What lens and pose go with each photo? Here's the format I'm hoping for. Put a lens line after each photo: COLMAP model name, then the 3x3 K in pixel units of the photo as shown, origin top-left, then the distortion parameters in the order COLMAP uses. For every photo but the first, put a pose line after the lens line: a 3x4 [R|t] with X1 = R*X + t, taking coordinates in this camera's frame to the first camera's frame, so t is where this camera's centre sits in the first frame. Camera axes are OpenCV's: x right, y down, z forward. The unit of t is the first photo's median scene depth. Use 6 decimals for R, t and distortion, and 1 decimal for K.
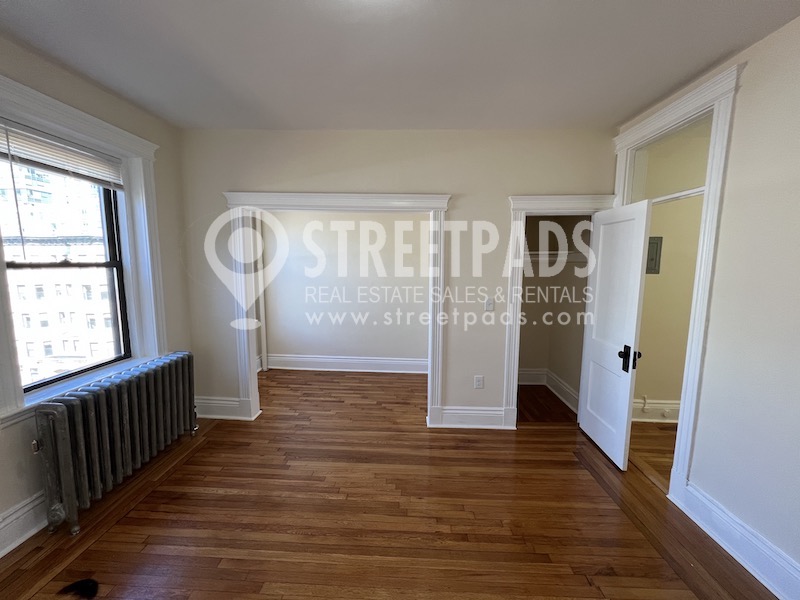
lens RADIAL K [[319.9, 0, 397.2], [0, 319.9, 297.9], [0, 0, 1]] dist [-0.000298, -0.000088]
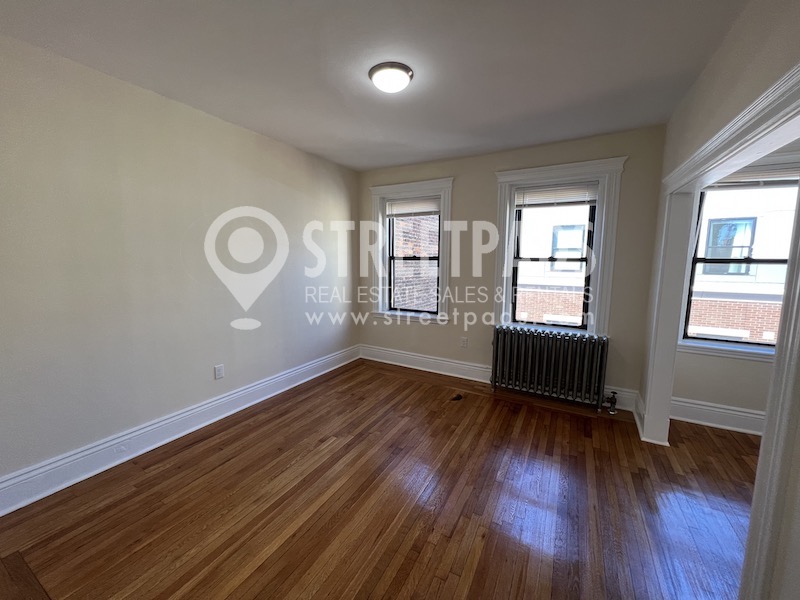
lens RADIAL K [[319.9, 0, 397.2], [0, 319.9, 297.9], [0, 0, 1]] dist [-0.000298, -0.000088]
pose [[-0.448854, 0.100411, -0.887946, 0.643798], [-0.110914, 0.979723, 0.166856, -0.074111], [0.886695, 0.173380, -0.428615, 0.795582]]
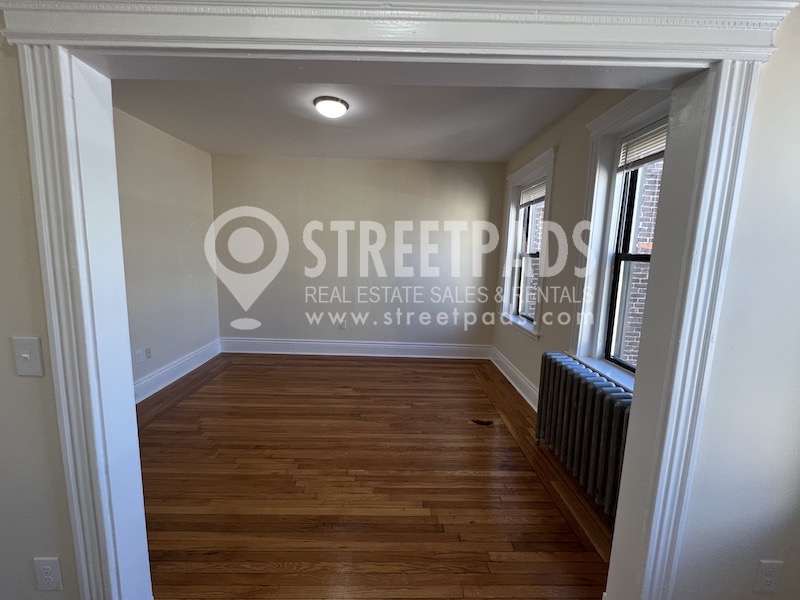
lens RADIAL K [[319.9, 0, 397.2], [0, 319.9, 297.9], [0, 0, 1]] dist [-0.000298, -0.000088]
pose [[-0.997955, -0.026511, -0.058169, -0.184562], [-0.040217, 0.967683, 0.248943, -0.143448], [0.049690, 0.250773, -0.966770, 1.417215]]
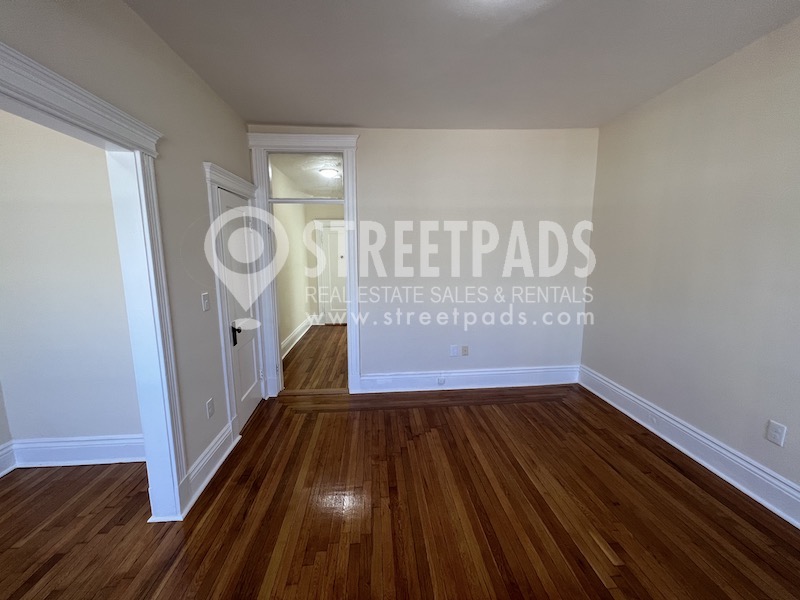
lens RADIAL K [[319.9, 0, 397.2], [0, 319.9, 297.9], [0, 0, 1]] dist [-0.000298, -0.000088]
pose [[-0.111508, -0.149816, 0.982406, -0.522593], [0.118642, 0.979494, 0.162838, -0.061787], [-0.986656, 0.134712, -0.091447, 0.649745]]
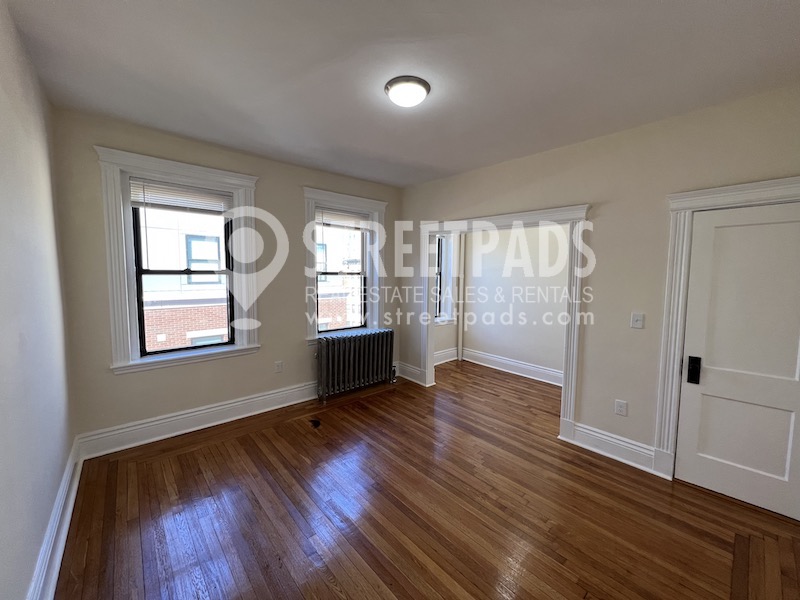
lens RADIAL K [[319.9, 0, 397.2], [0, 319.9, 297.9], [0, 0, 1]] dist [-0.000298, -0.000088]
pose [[0.693066, 0.056856, -0.718629, 0.478567], [-0.086070, 0.996280, -0.004186, 0.018799], [0.715718, 0.064754, 0.695381, -0.083374]]
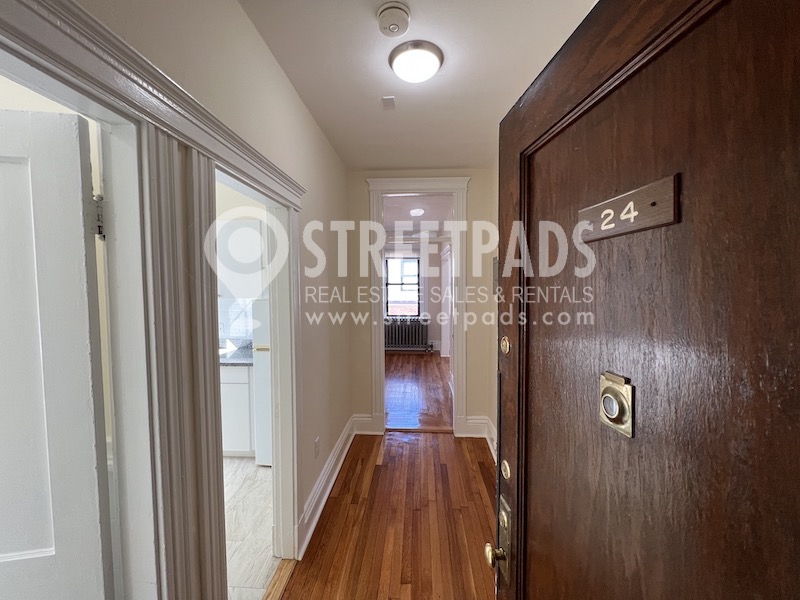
lens RADIAL K [[321.8, 0, 398.0], [0, 321.8, 297.7], [0, 0, 1]] dist [0.000295, -0.000003]
pose [[-0.022277, 0.043614, -0.998800, 1.884890], [-0.109964, 0.992879, 0.045808, -0.085947], [0.993686, 0.110852, -0.017322, 0.784542]]
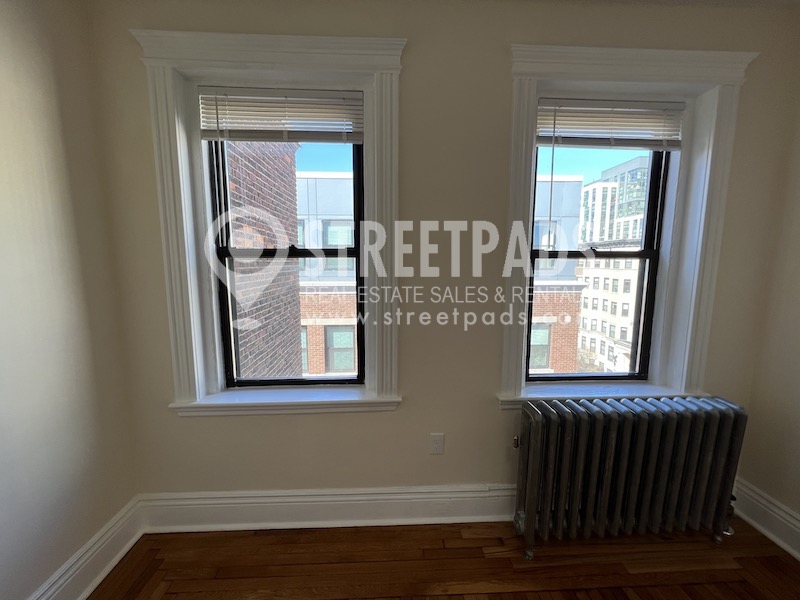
lens RADIAL K [[319.9, 0, 397.2], [0, 319.9, 297.9], [0, 0, 1]] dist [-0.000298, -0.000088]
pose [[0.097193, 0.116257, -0.988452, -0.164130], [-0.114677, 0.987848, 0.104910, -0.013341], [0.988637, 0.103156, 0.109344, 0.304732]]
